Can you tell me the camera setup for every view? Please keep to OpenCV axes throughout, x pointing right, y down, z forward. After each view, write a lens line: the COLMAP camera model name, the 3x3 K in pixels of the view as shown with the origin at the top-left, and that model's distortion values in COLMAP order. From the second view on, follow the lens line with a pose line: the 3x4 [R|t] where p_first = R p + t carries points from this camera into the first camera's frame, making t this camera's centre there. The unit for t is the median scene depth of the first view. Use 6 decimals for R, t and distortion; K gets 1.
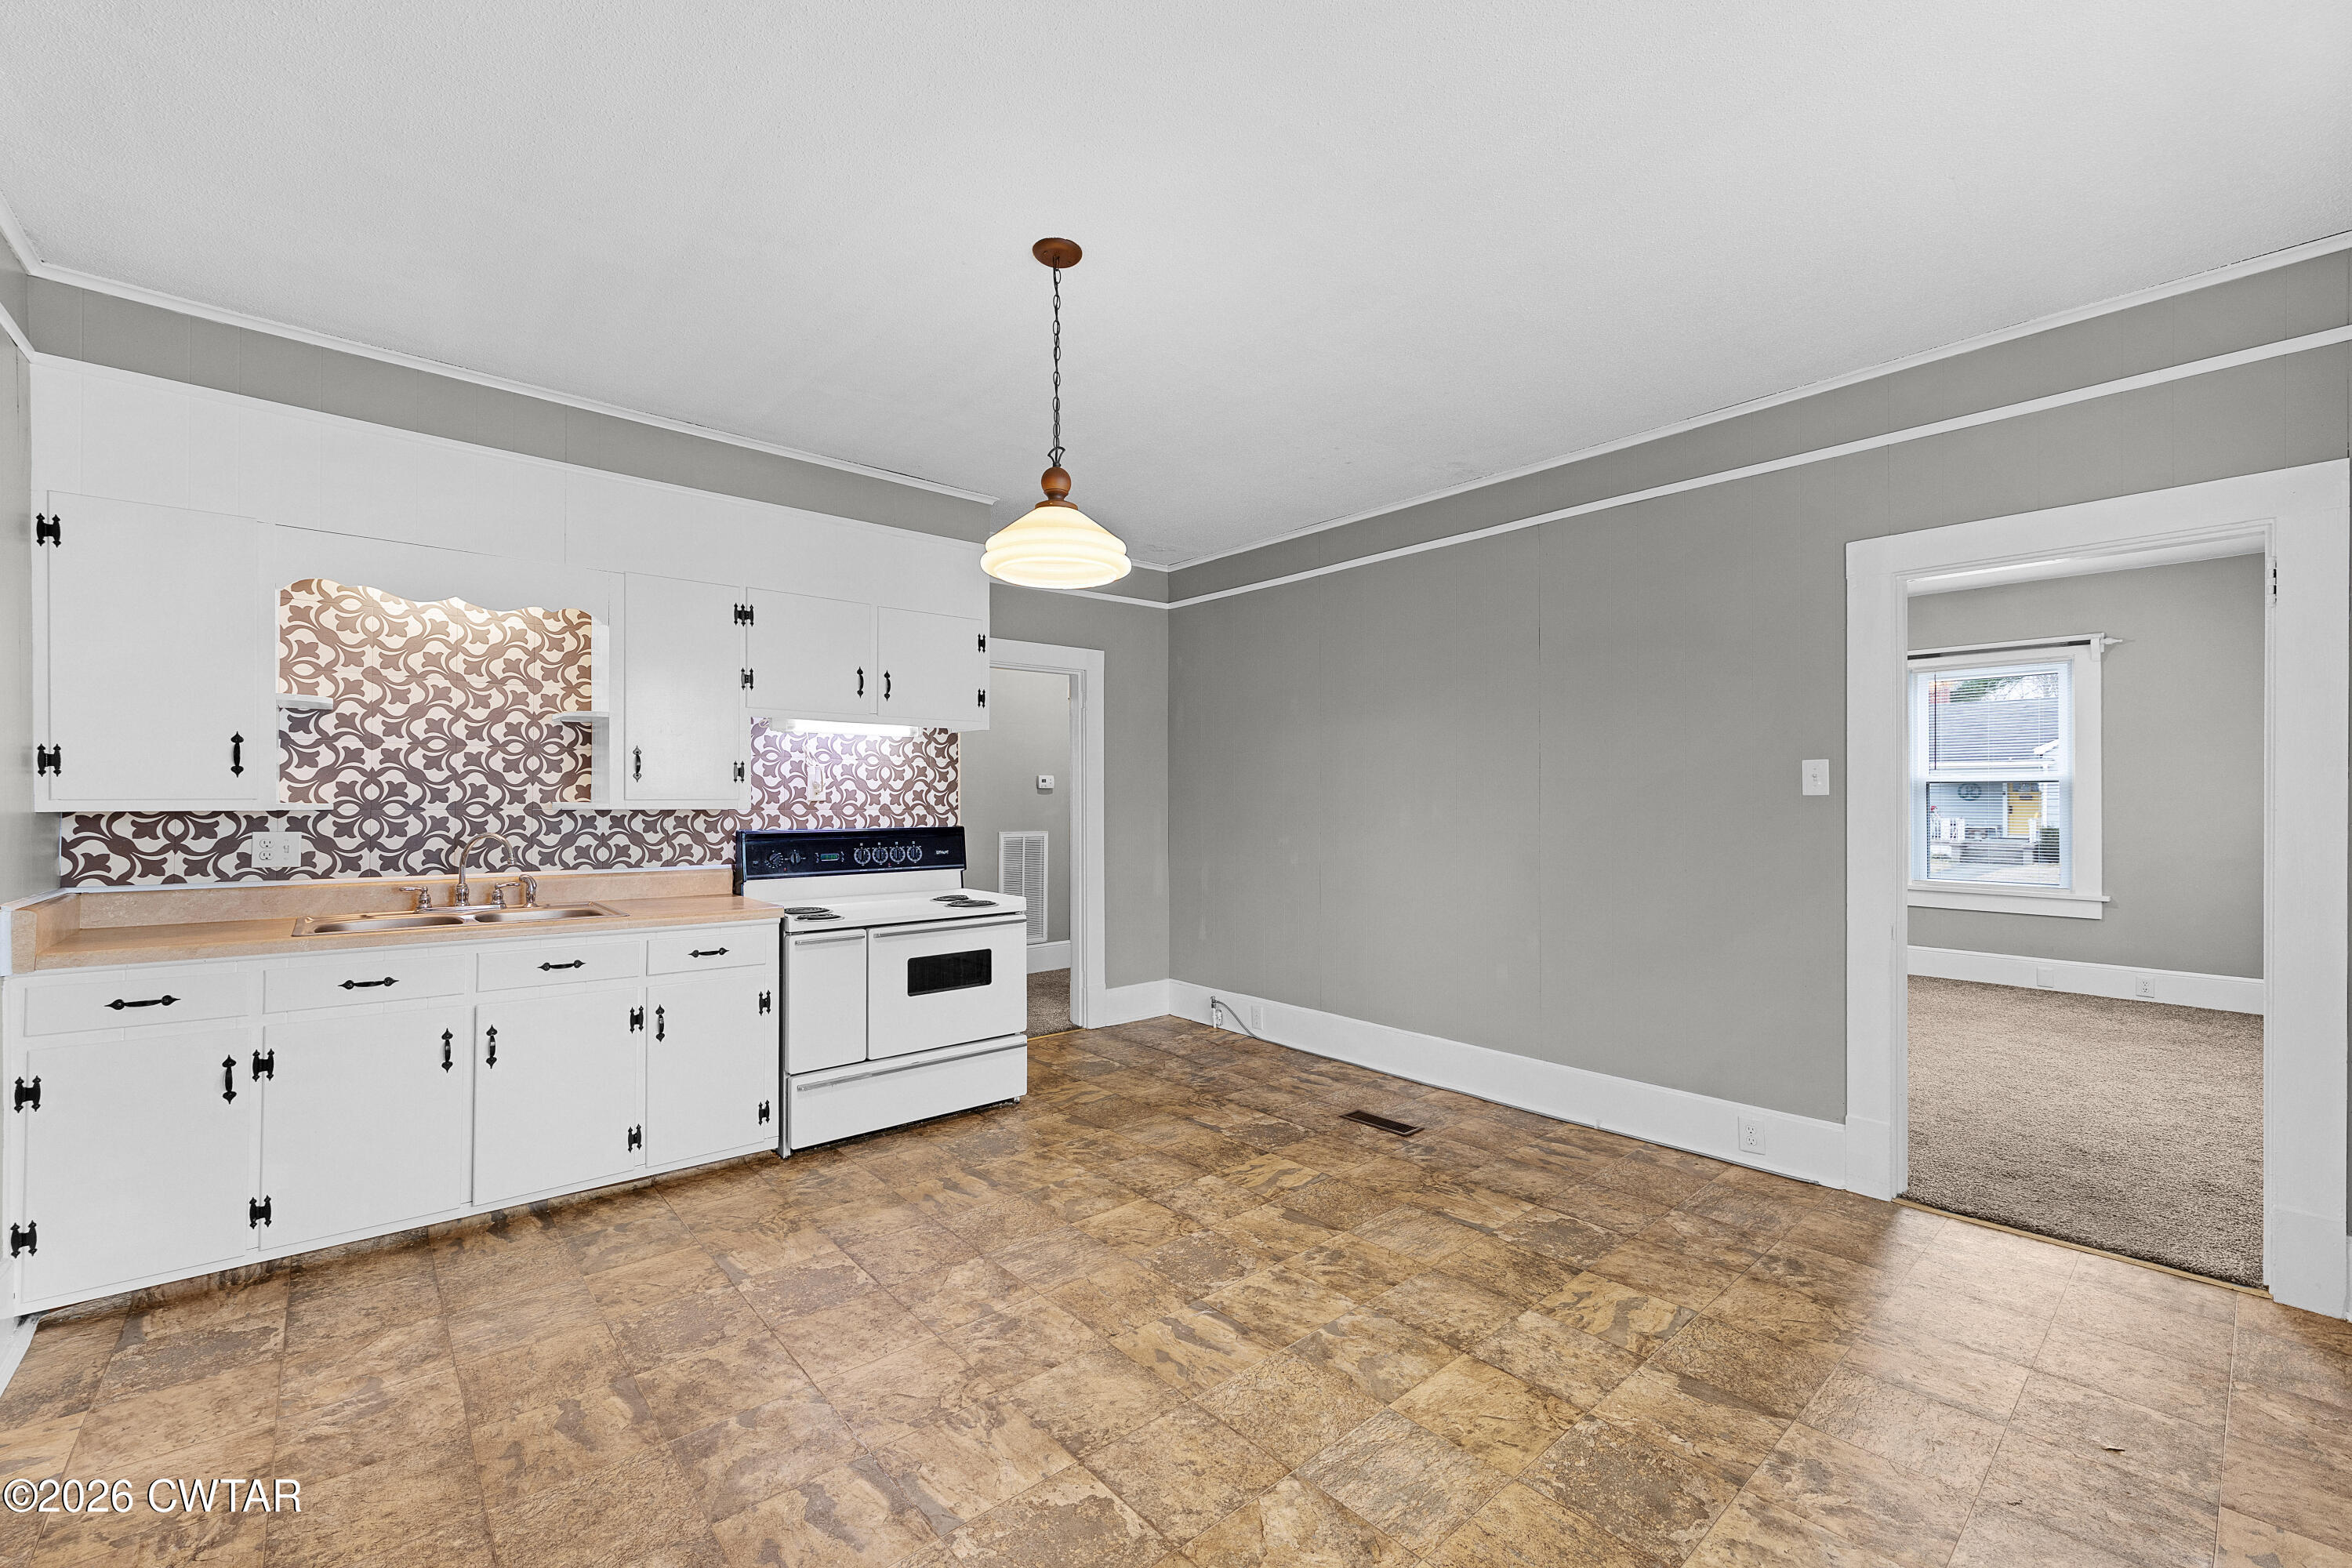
lens RADIAL K [[972.4, 0, 1185.4], [0, 972.4, 792.9], [0, 0, 1]] dist [0.001585, 0.000084]
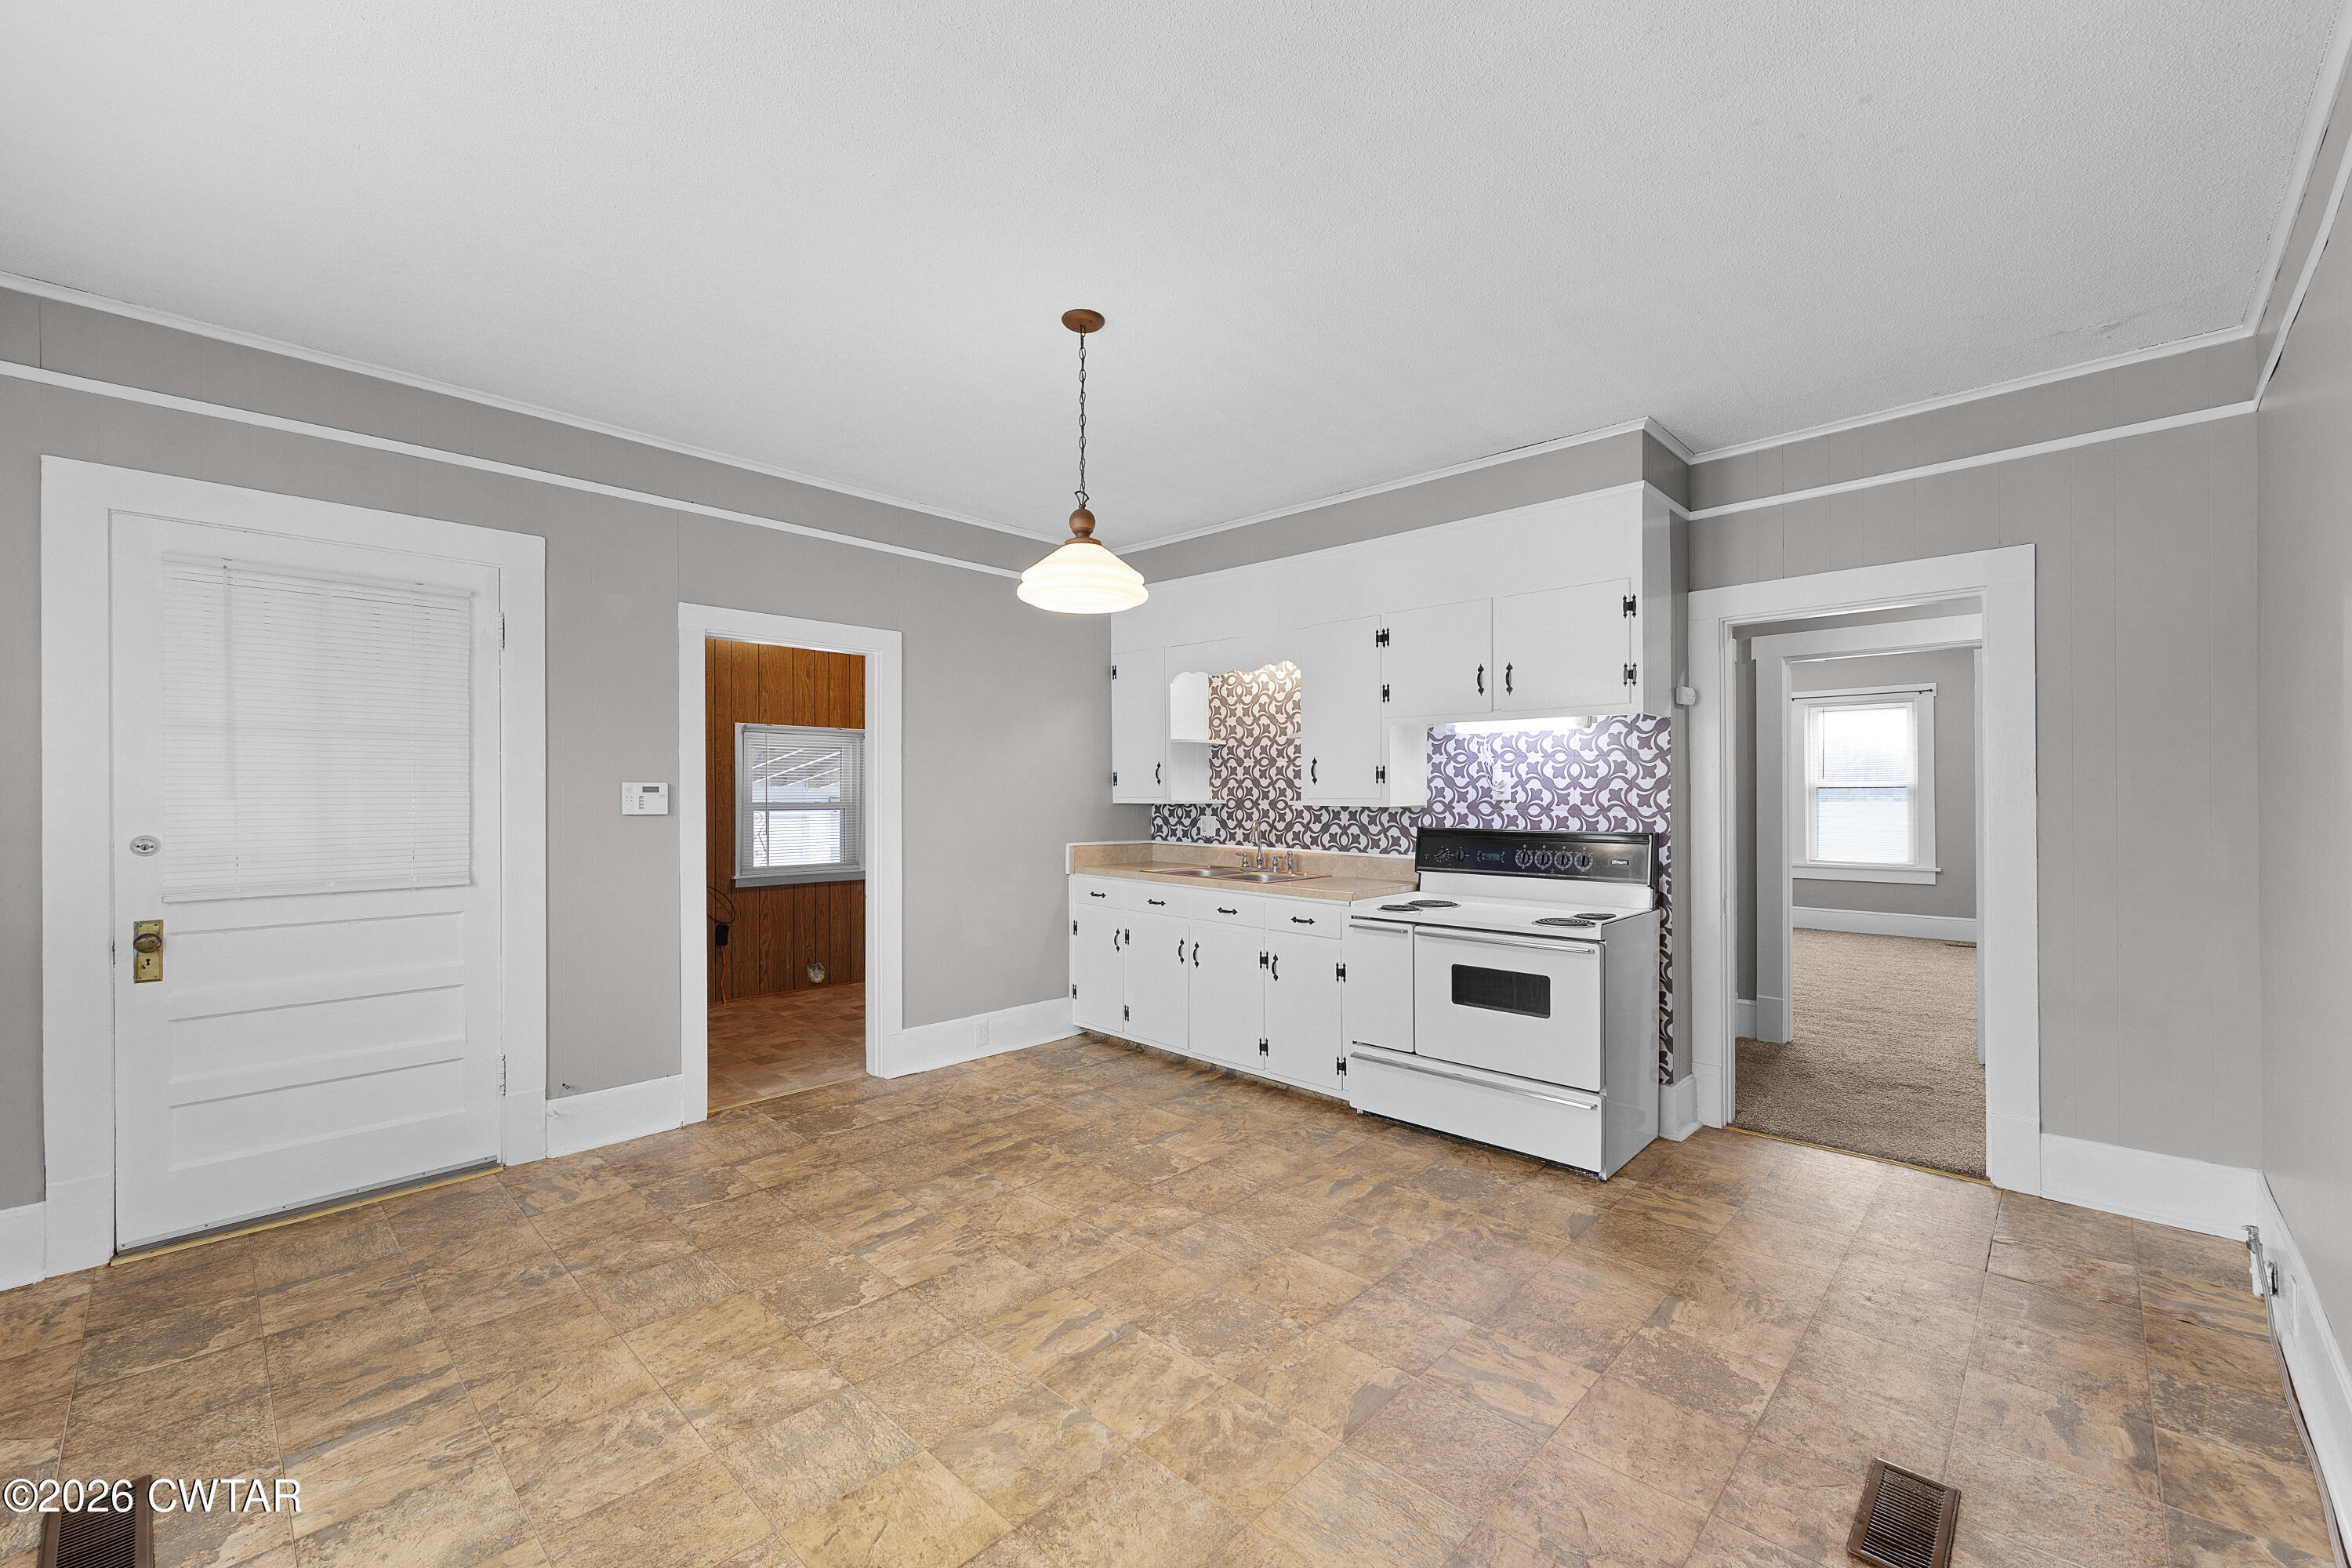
lens RADIAL K [[955.0, 0, 1179.3], [0, 955.0, 792.8], [0, 0, 1]] dist [0.002020, 0.000036]
pose [[0.081422, -0.002761, -0.996676, 0.742167], [0.004056, 0.999989, -0.002439, 0.001867], [0.996671, -0.003844, 0.081432, 0.759570]]
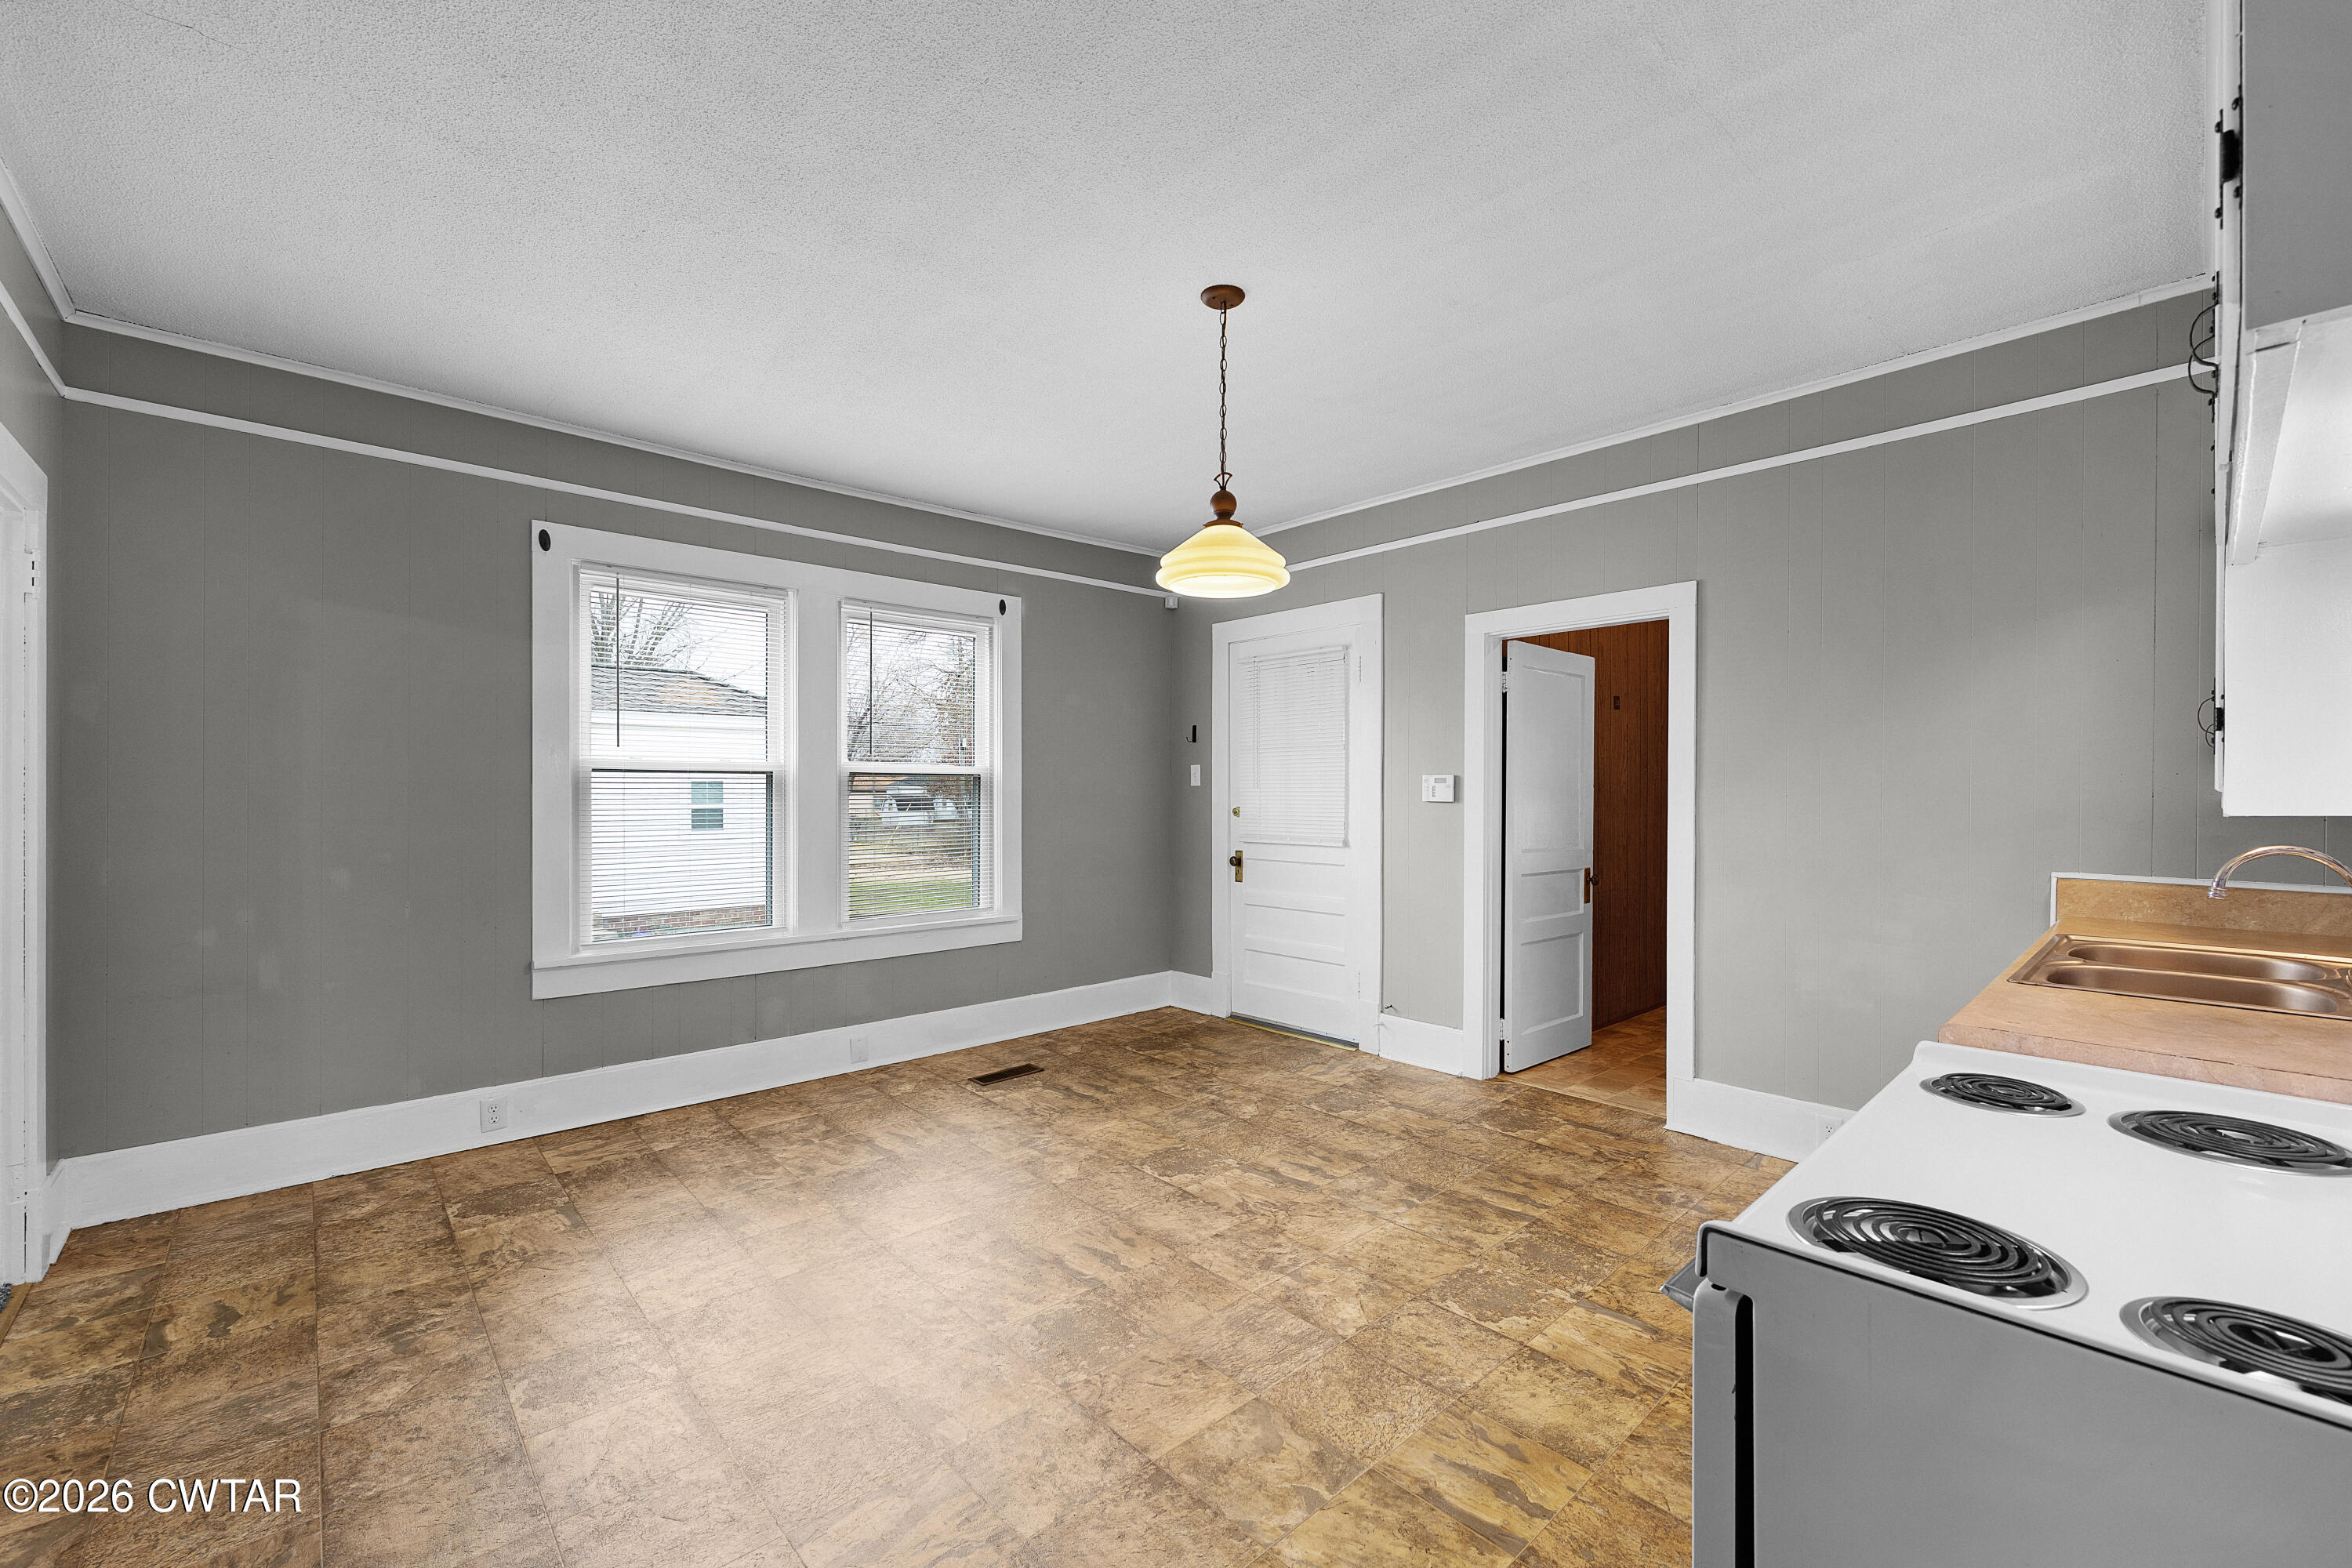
lens RADIAL K [[955.0, 0, 1179.3], [0, 955.0, 792.8], [0, 0, 1]] dist [0.002020, 0.000036]
pose [[-0.999860, 0.000492, -0.016739, -0.046886], [0.000464, 0.999999, 0.001657, 0.007625], [0.016740, 0.001649, -0.999859, 1.558703]]
